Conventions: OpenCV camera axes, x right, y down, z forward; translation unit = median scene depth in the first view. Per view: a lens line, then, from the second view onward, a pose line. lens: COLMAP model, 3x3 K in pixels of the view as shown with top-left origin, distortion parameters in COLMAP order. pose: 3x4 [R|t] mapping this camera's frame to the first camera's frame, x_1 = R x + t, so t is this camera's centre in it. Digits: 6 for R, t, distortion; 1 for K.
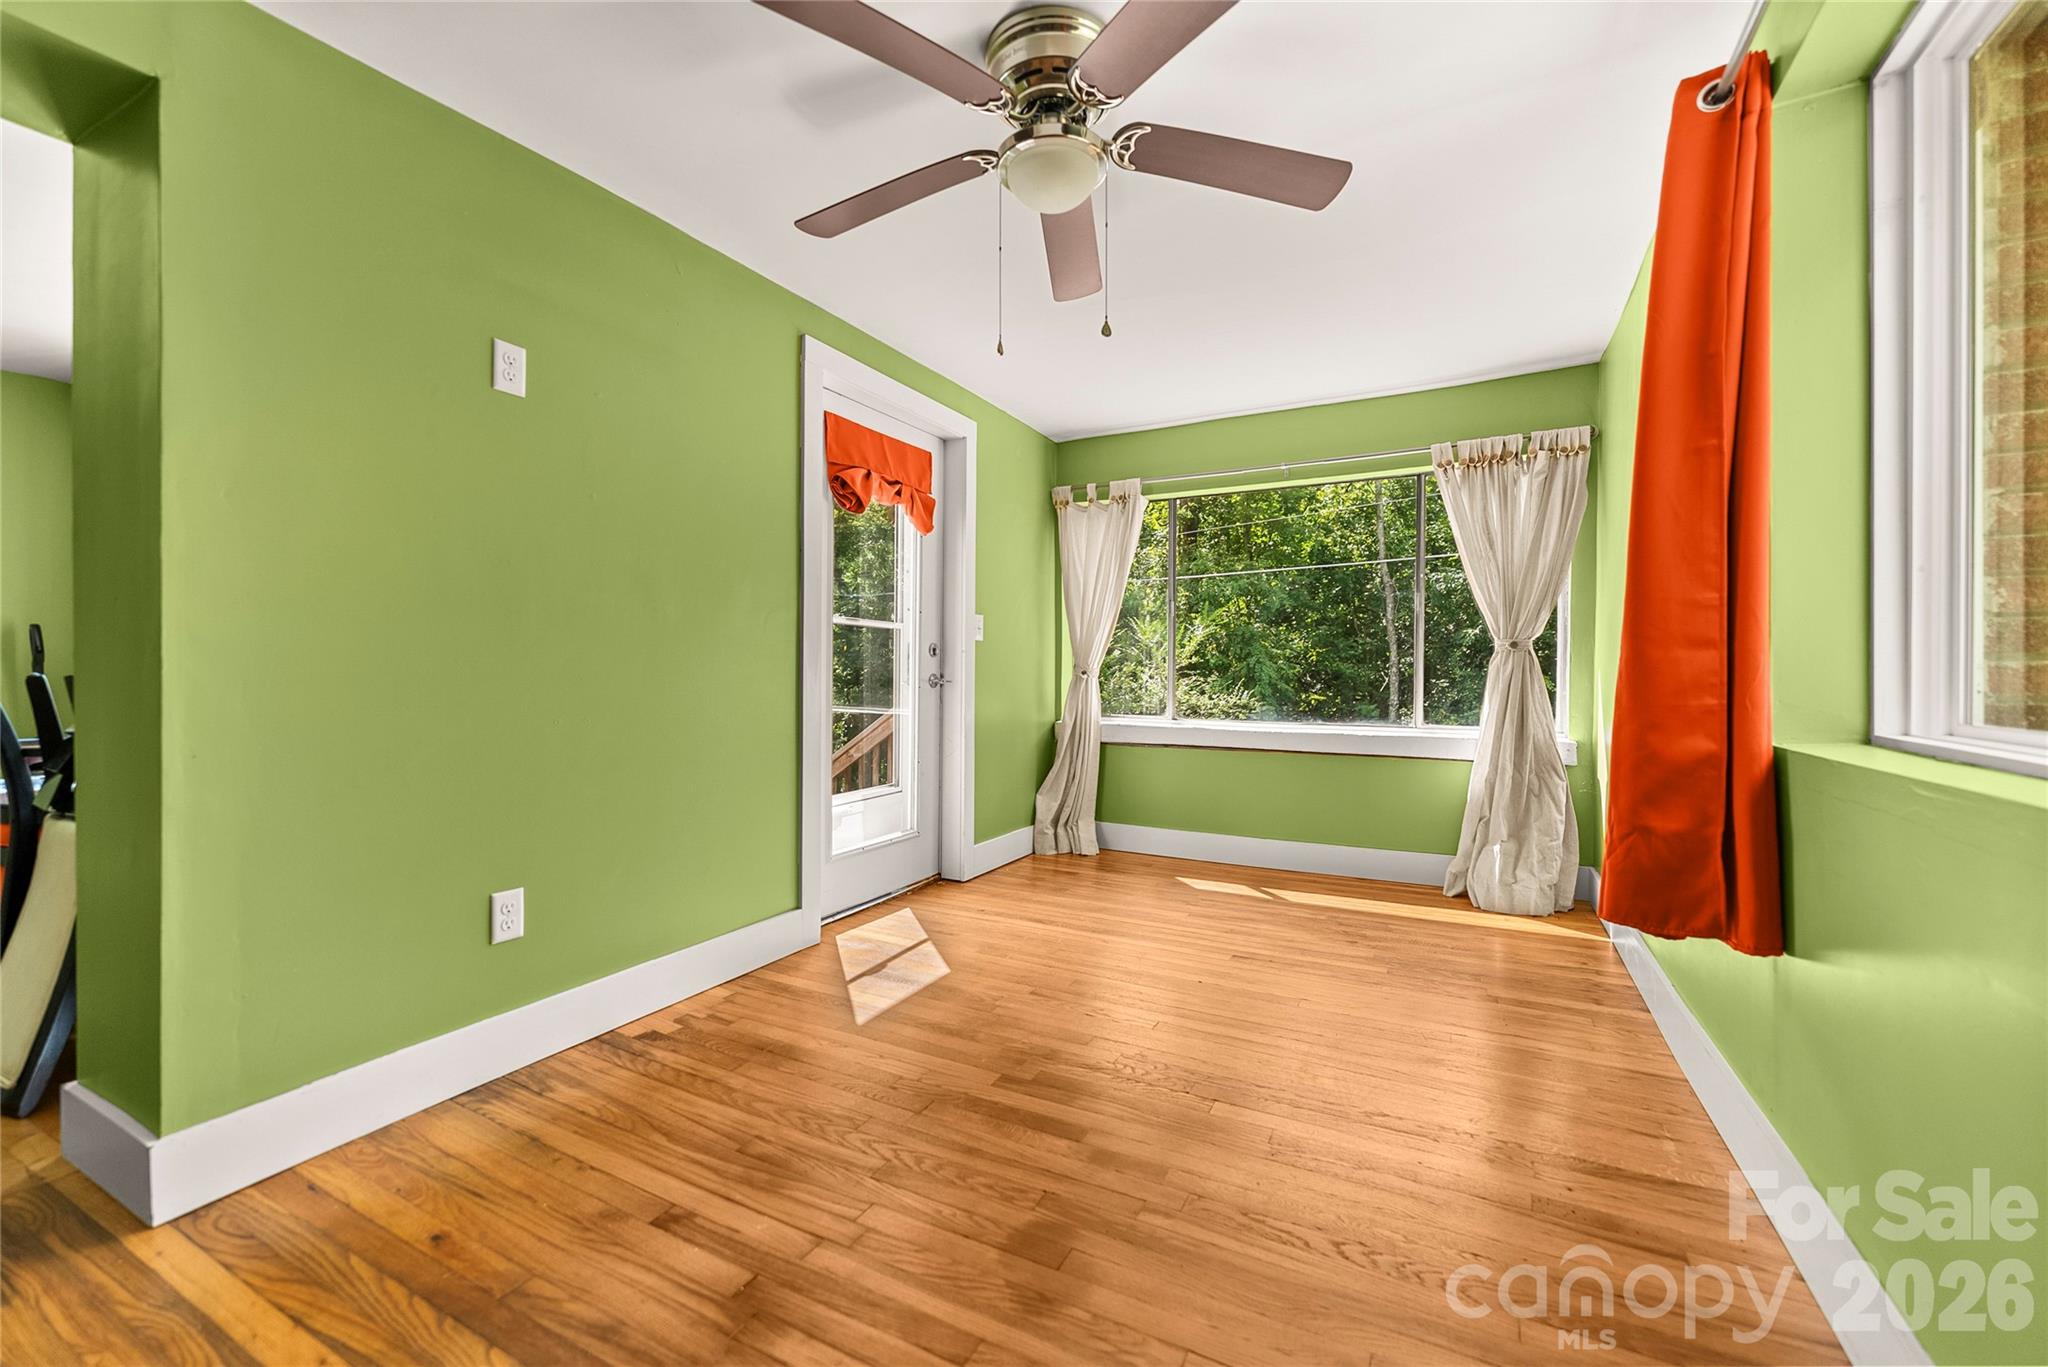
lens RADIAL K [[826.3, 0, 1025.7], [0, 826.3, 672.5], [0, 0, 1]] dist [-0.002466, -0.000446]
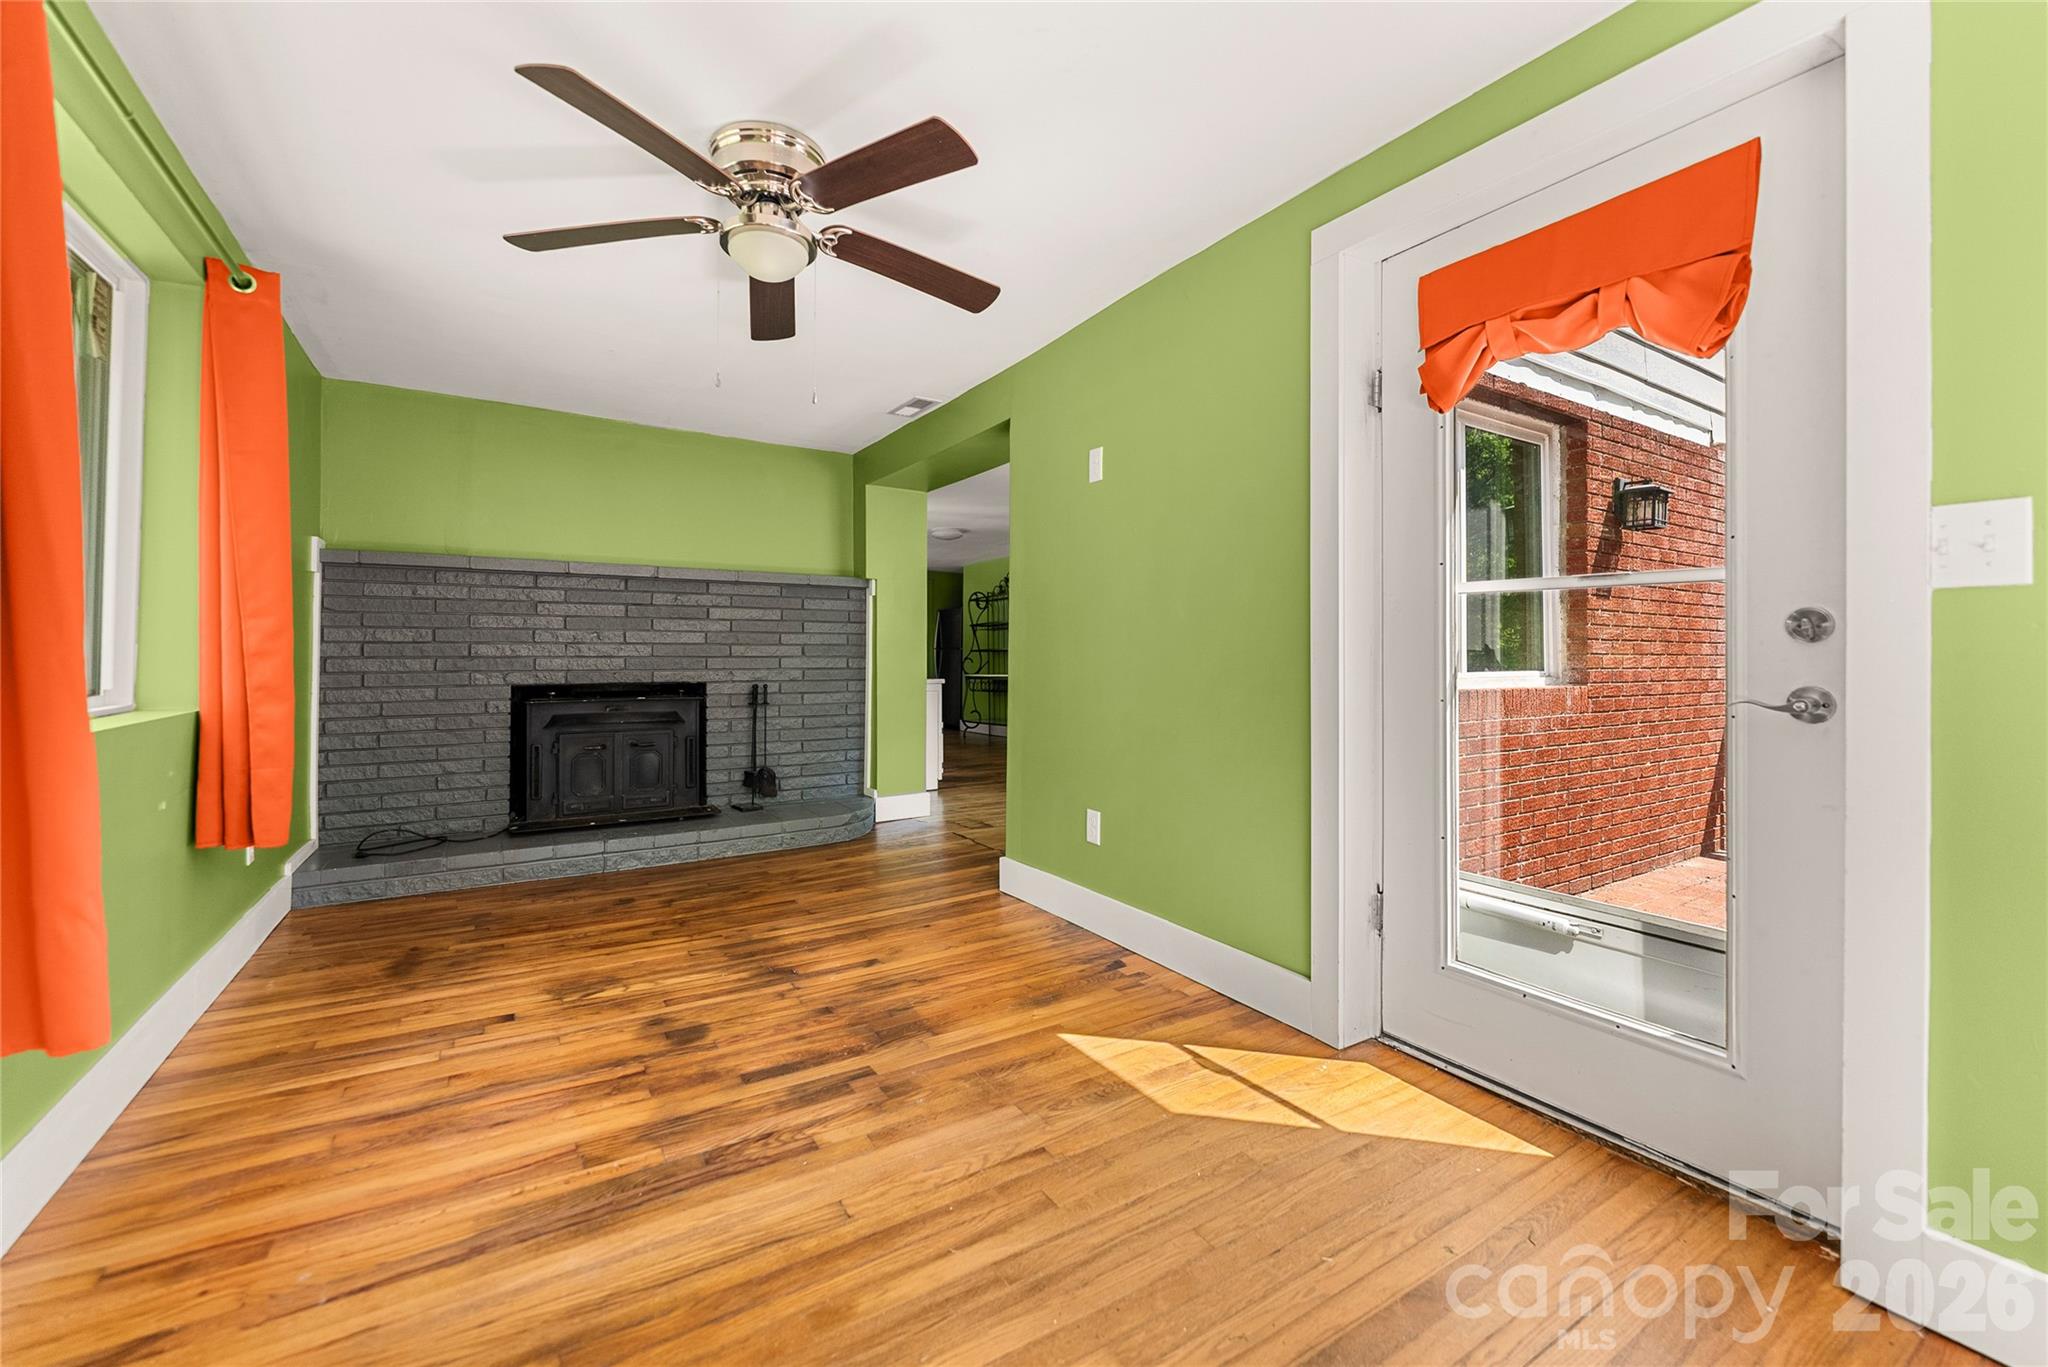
lens RADIAL K [[826.3, 0, 1030.4], [0, 826.3, 654.2], [0, 0, 1]] dist [-0.002466, -0.000446]
pose [[-0.488617, -0.002945, -0.872494, 0.698364], [-0.007447, 0.999972, 0.000795, -0.020894], [0.872467, 0.006886, -0.488625, 1.526043]]
